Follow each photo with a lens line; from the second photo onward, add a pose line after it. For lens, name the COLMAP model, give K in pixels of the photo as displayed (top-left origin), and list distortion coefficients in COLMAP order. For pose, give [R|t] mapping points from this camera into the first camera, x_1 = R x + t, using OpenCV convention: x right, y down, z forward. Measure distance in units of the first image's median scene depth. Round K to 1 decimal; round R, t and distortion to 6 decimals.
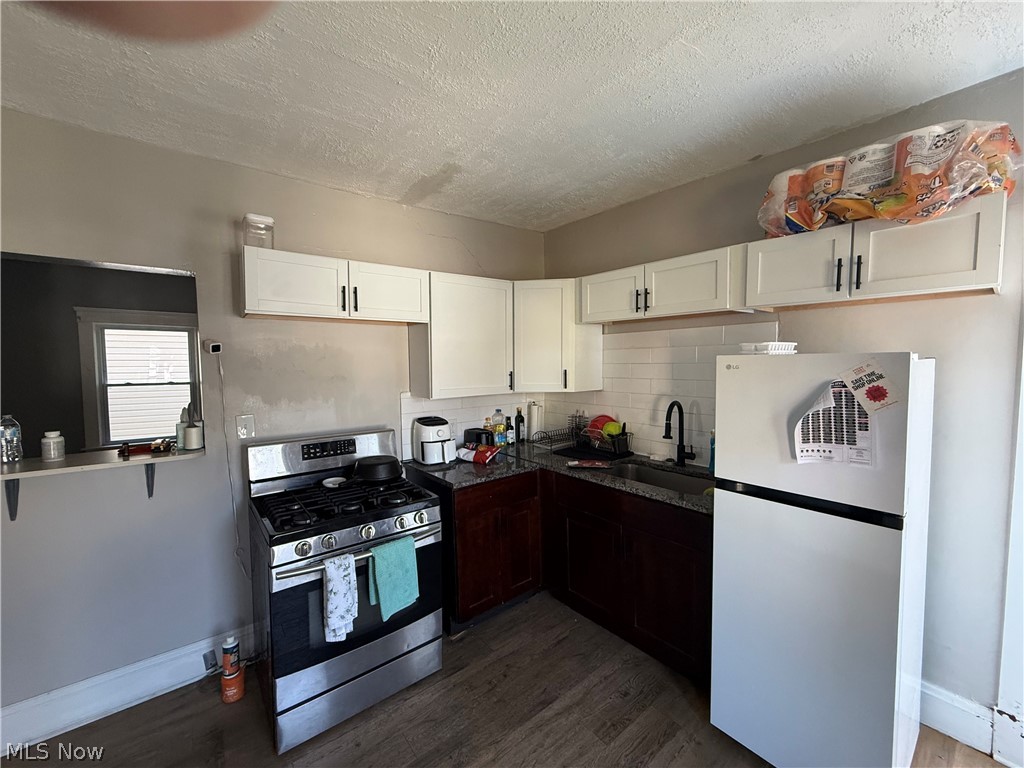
lens RADIAL K [[407.6, 0, 508.4], [0, 407.6, 384.1], [0, 0, 1]] dist [0.004470, -0.000596]
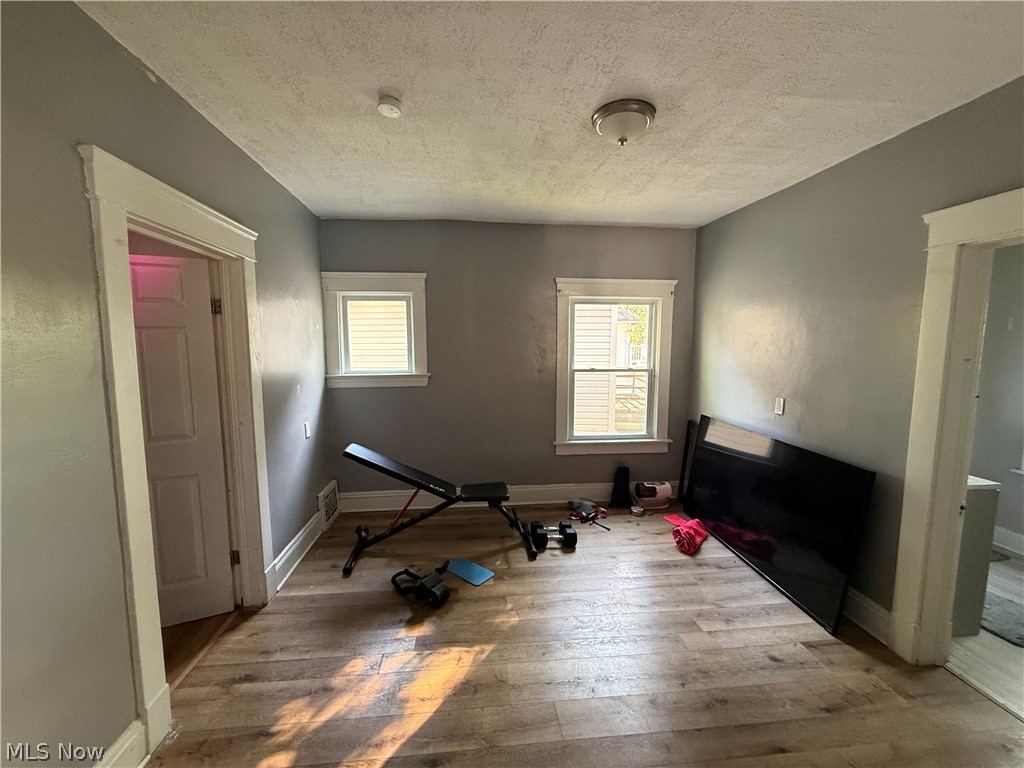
lens RADIAL K [[407.6, 0, 510.2], [0, 407.6, 384.0], [0, 0, 1]] dist [0.004470, -0.000596]
pose [[0.831013, 0.061281, -0.552868, -1.142510], [-0.033153, 0.997603, 0.060743, -0.029951], [0.555265, -0.032149, 0.831052, 0.414024]]
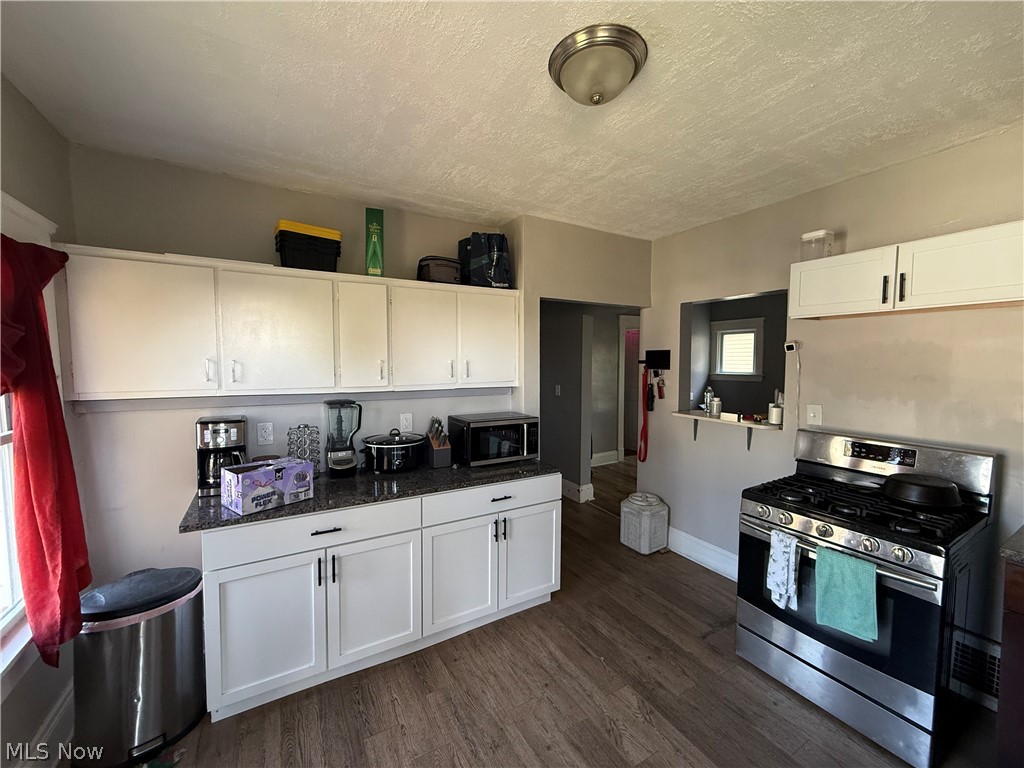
lens RADIAL K [[407.6, 0, 509.2], [0, 407.6, 381.3], [0, 0, 1]] dist [0.004470, -0.000596]
pose [[-0.144500, 0.062439, -0.987533, 0.559498], [-0.052500, 0.996118, 0.070664, -0.023759], [0.988111, 0.062056, -0.140661, 0.277766]]
